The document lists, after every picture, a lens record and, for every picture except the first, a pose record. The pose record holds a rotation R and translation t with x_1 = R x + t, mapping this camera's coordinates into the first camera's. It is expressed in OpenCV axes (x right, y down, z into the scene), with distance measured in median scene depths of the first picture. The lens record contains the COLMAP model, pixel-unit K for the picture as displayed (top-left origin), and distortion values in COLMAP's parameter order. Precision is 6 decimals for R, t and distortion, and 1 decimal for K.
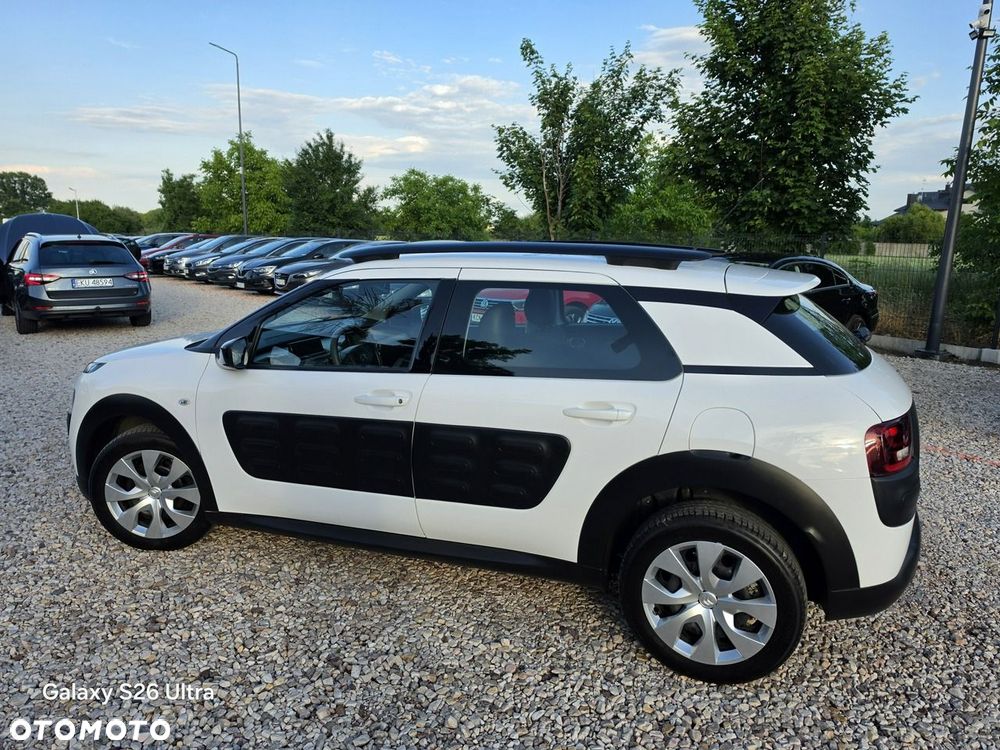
lens RADIAL K [[691.1, 0, 492.0], [0, 691.1, 370.6], [0, 0, 1]] dist [0.035163, -0.047089]
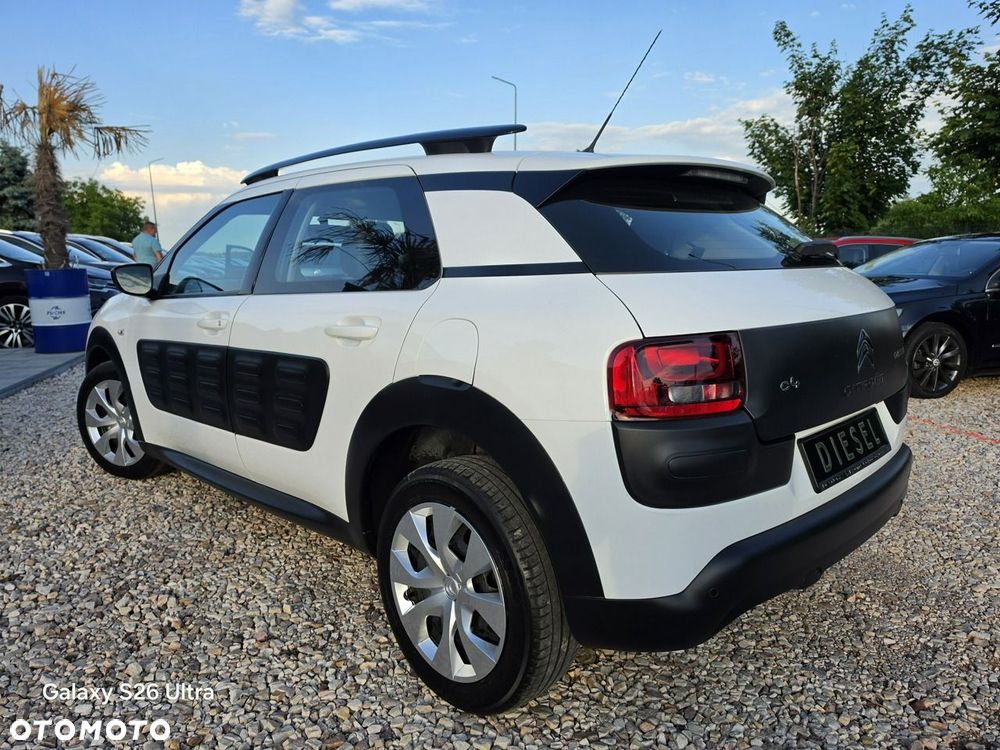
lens RADIAL K [[697.4, 0, 495.2], [0, 697.4, 376.9], [0, 0, 1]] dist [-0.000910, -0.005271]
pose [[0.916849, 0.051757, -0.395866, 0.115692], [-0.062453, 0.997947, -0.014168, 0.021363], [0.394320, 0.037713, 0.918199, 0.061526]]
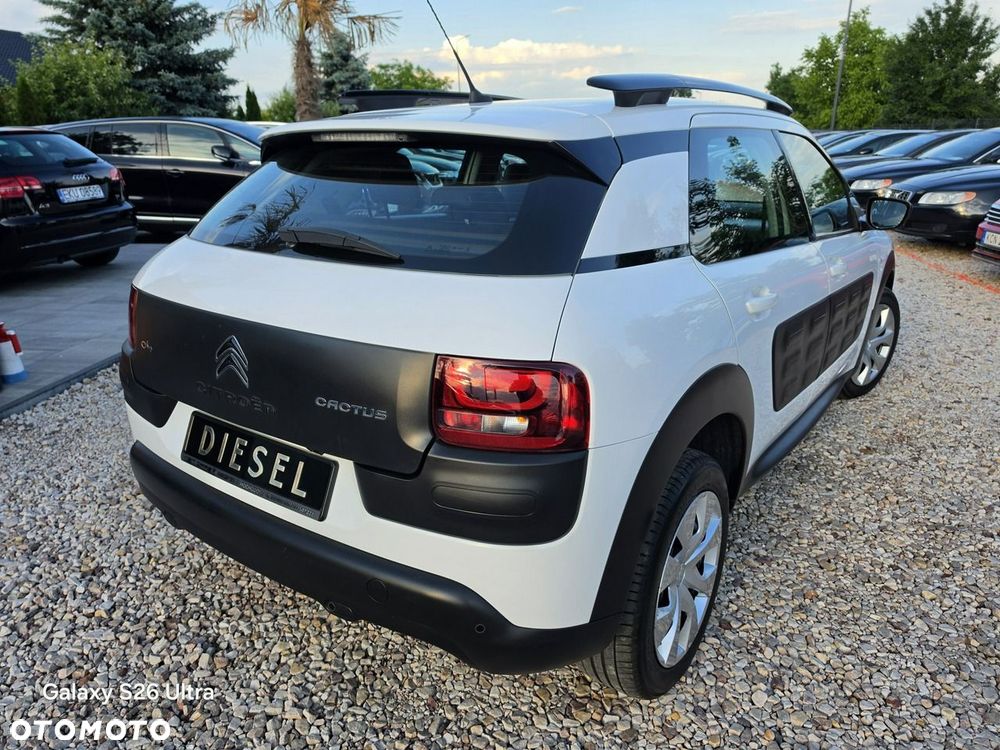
lens RADIAL K [[697.4, 0, 495.2], [0, 697.4, 376.9], [0, 0, 1]] dist [-0.000910, -0.005271]
pose [[0.682661, 0.220120, -0.696793, 0.104459], [-0.121242, 0.974454, 0.189051, -0.012371], [0.720607, -0.044577, 0.691910, 0.138979]]
